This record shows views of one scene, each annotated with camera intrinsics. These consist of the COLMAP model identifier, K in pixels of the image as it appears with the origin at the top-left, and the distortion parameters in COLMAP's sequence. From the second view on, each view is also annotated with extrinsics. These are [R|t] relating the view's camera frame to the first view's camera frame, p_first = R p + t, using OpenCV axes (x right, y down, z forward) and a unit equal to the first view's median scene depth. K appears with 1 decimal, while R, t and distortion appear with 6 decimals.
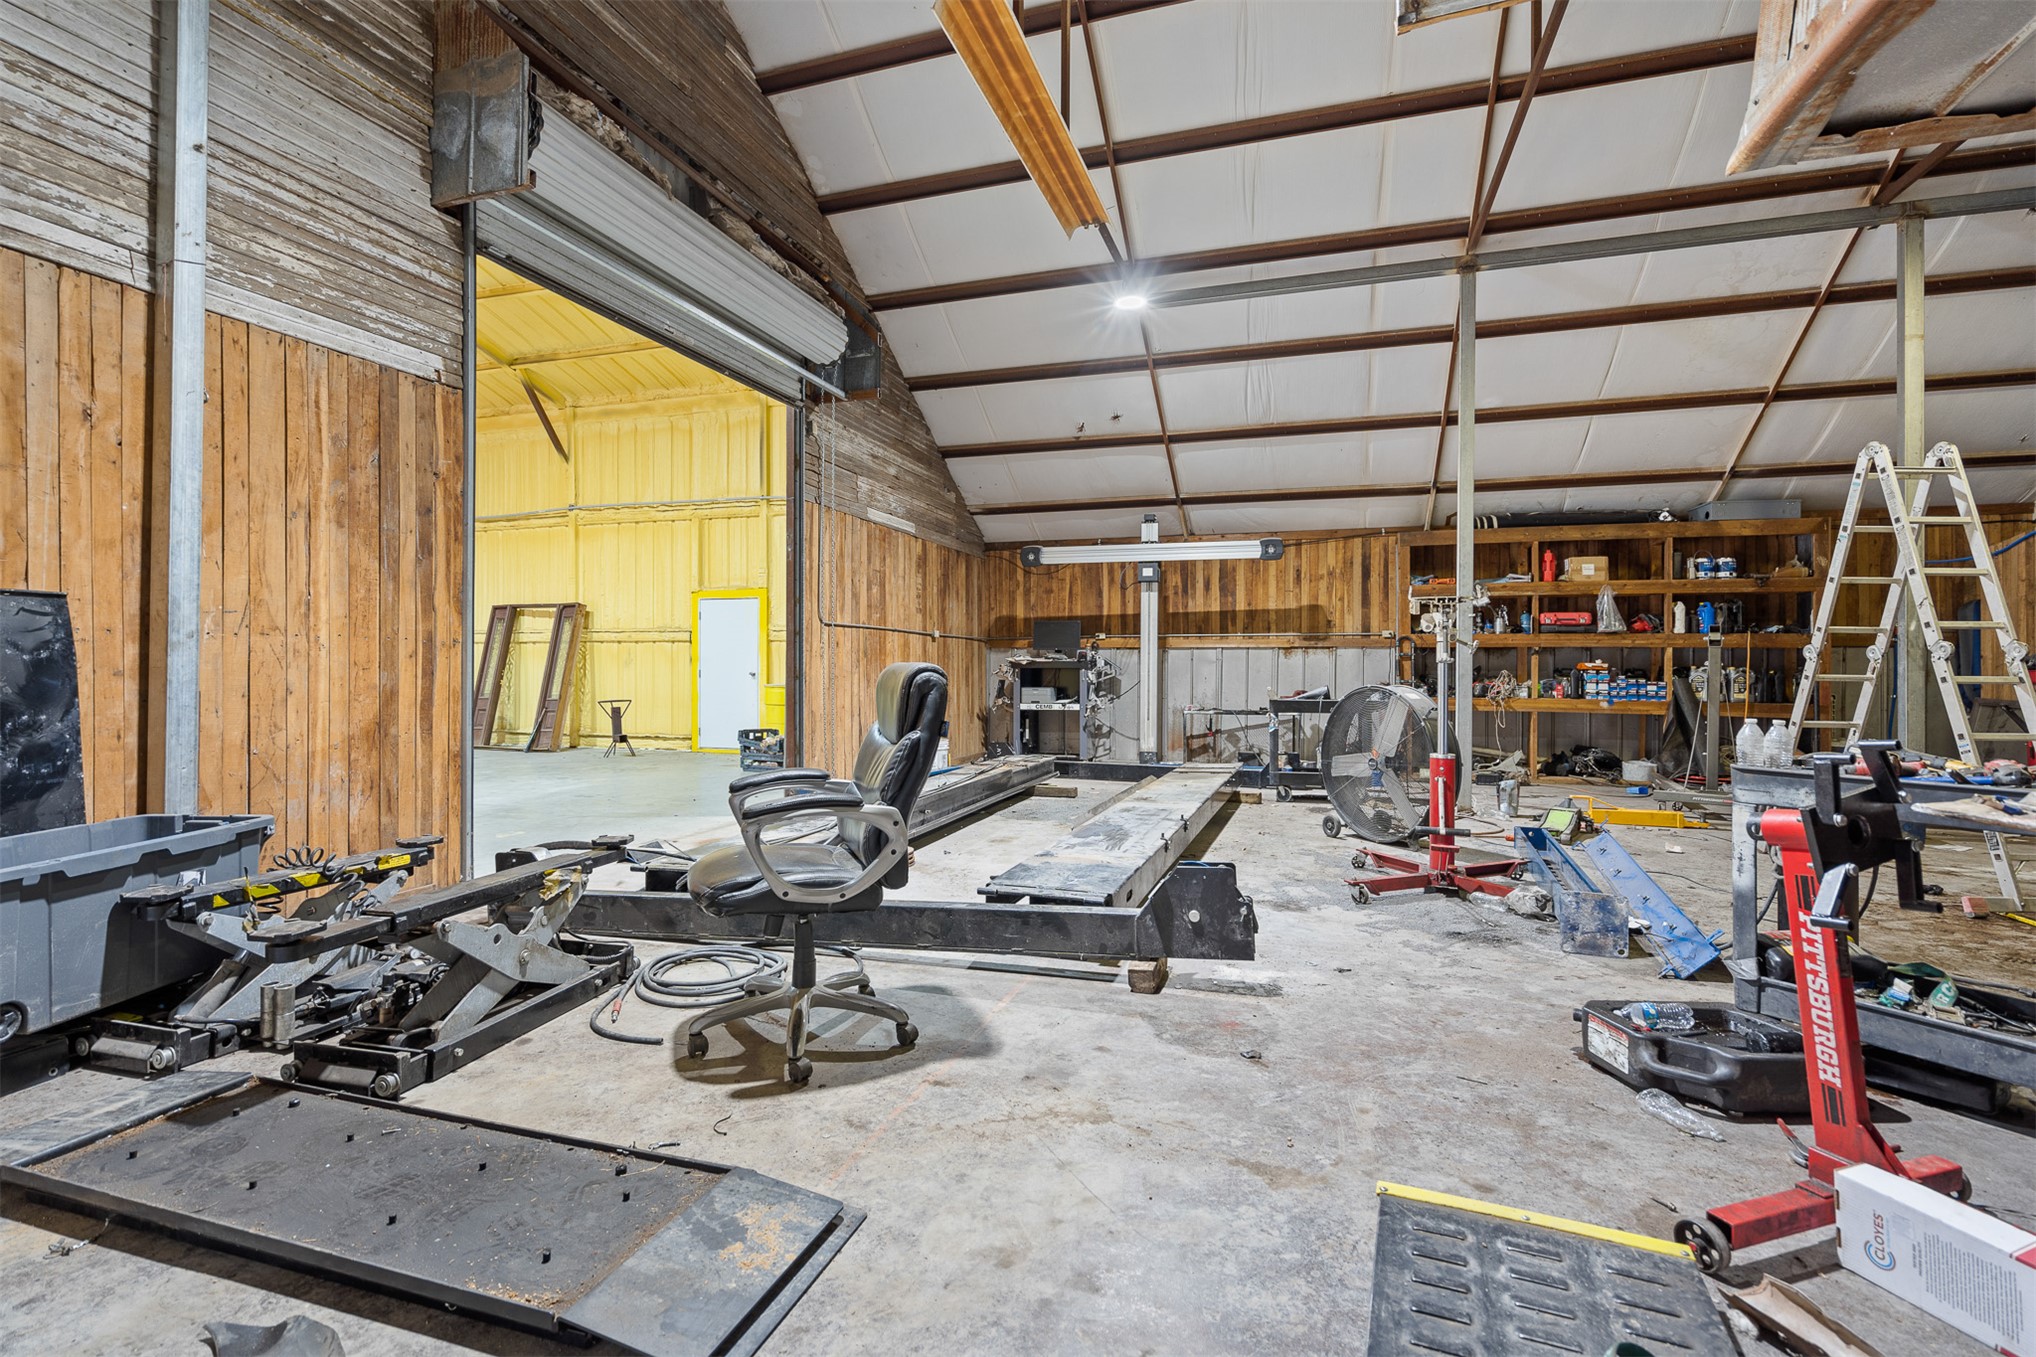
lens RADIAL K [[973.1, 0, 1018.0], [0, 973.1, 678.5], [0, 0, 1]] dist [-0.000803, 0.000294]
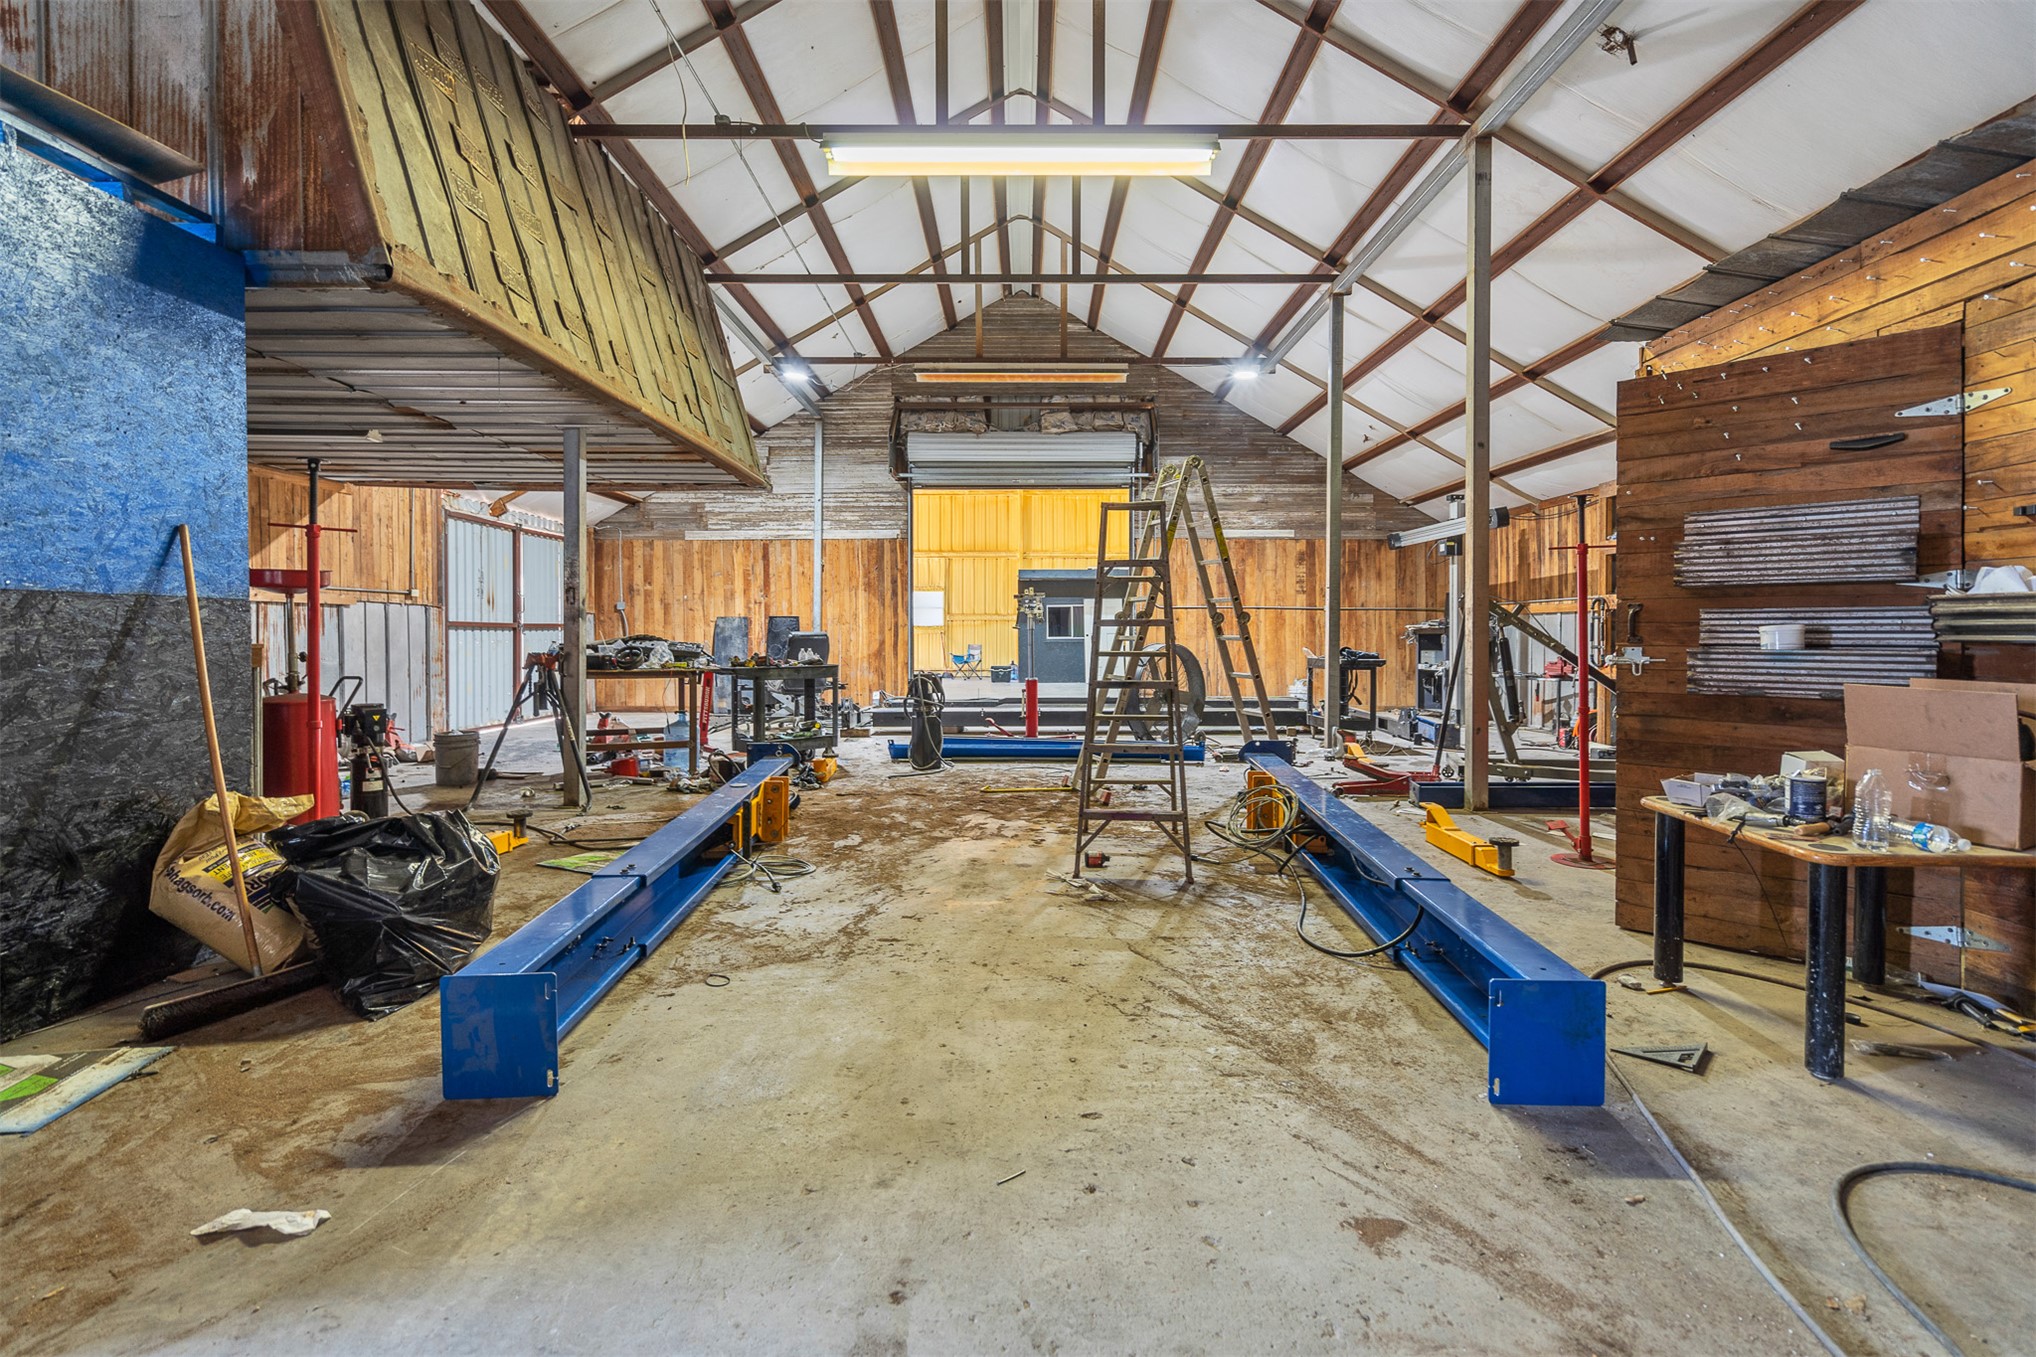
lens RADIAL K [[984.4, 0, 1015.8], [0, 984.4, 648.9], [0, 0, 1]] dist [-0.002524, 0.001584]
pose [[0.311947, 0.012910, -0.950012, 2.489906], [-0.010718, 0.999892, 0.010068, 0.001745], [0.950039, 0.007042, 0.312052, 0.411607]]
